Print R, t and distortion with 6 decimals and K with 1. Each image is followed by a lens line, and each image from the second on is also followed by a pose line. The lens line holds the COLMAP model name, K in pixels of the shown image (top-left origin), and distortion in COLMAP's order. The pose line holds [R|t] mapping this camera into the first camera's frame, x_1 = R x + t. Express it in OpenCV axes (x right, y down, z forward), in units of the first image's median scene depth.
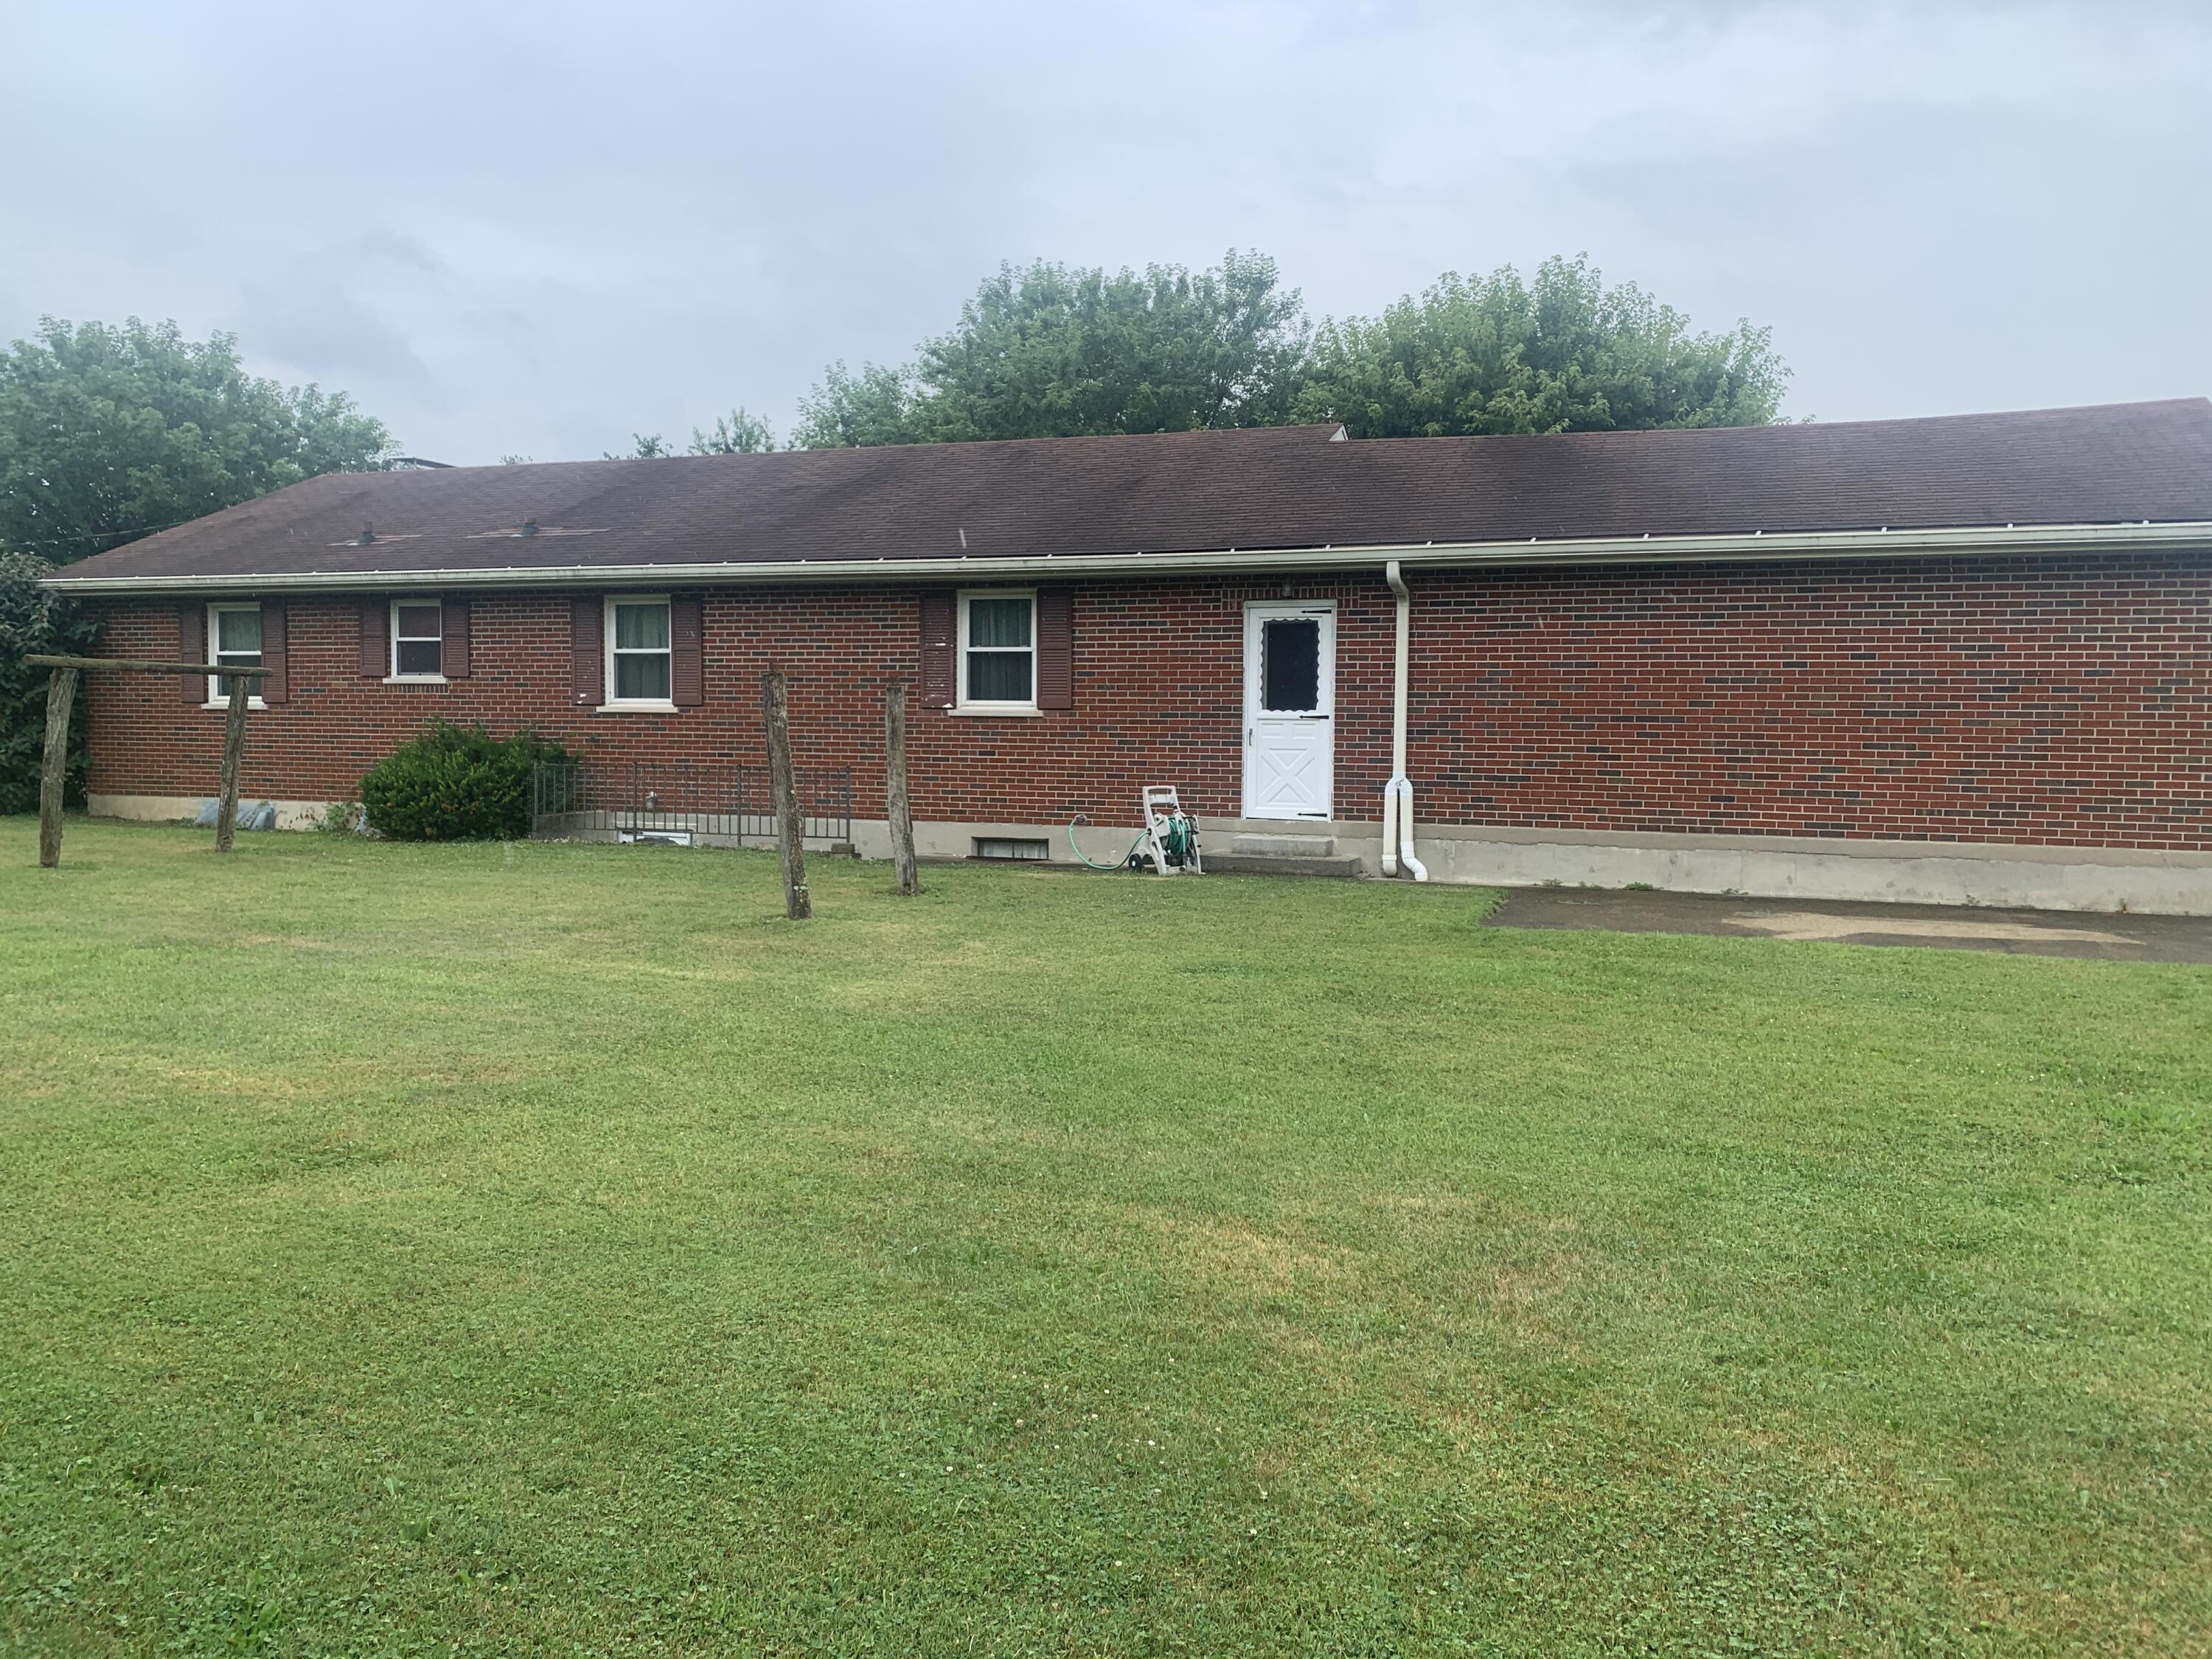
lens RADIAL K [[1669.6, 0, 1107.4], [0, 1669.6, 821.9], [0, 0, 1]] dist [-0.006932, 0.003606]
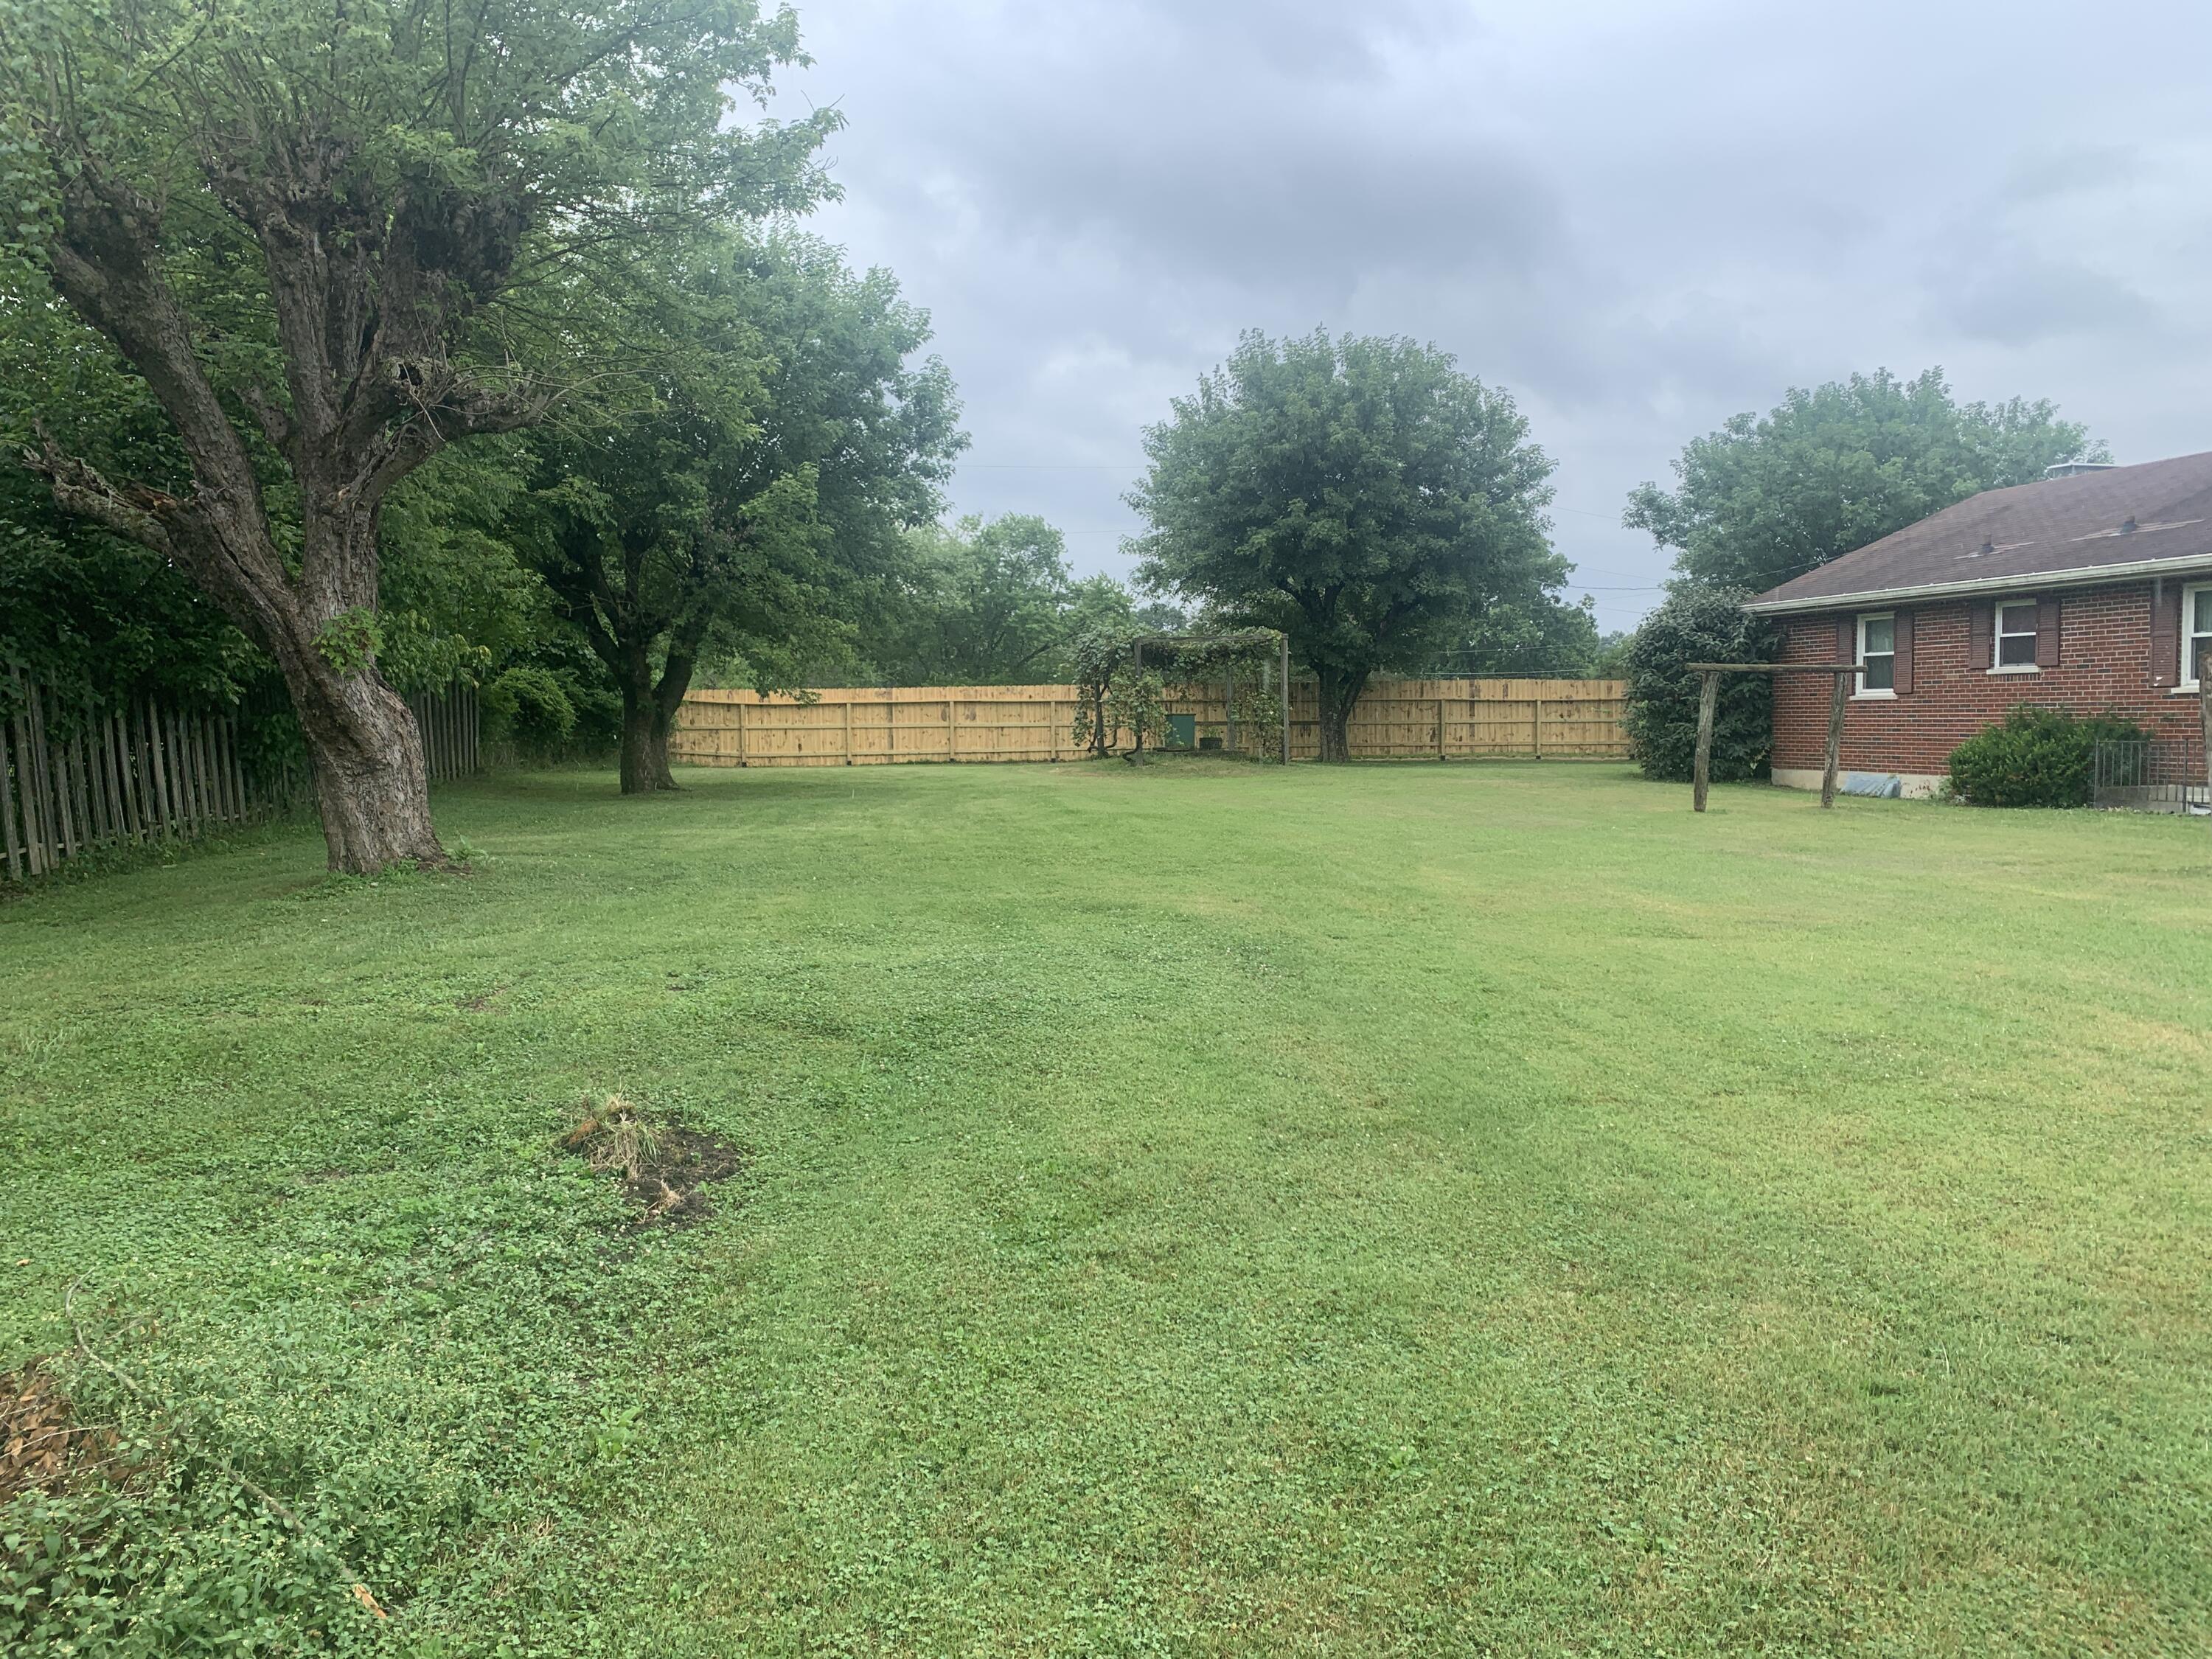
lens RADIAL K [[1669.6, 0, 1106.8], [0, 1669.6, 829.2], [0, 0, 1]] dist [-0.006932, 0.003606]
pose [[0.543420, 0.038762, -0.838566, 0.211380], [-0.032696, 0.999153, 0.024996, 0.016253], [0.838824, 0.013834, 0.544227, -0.148934]]
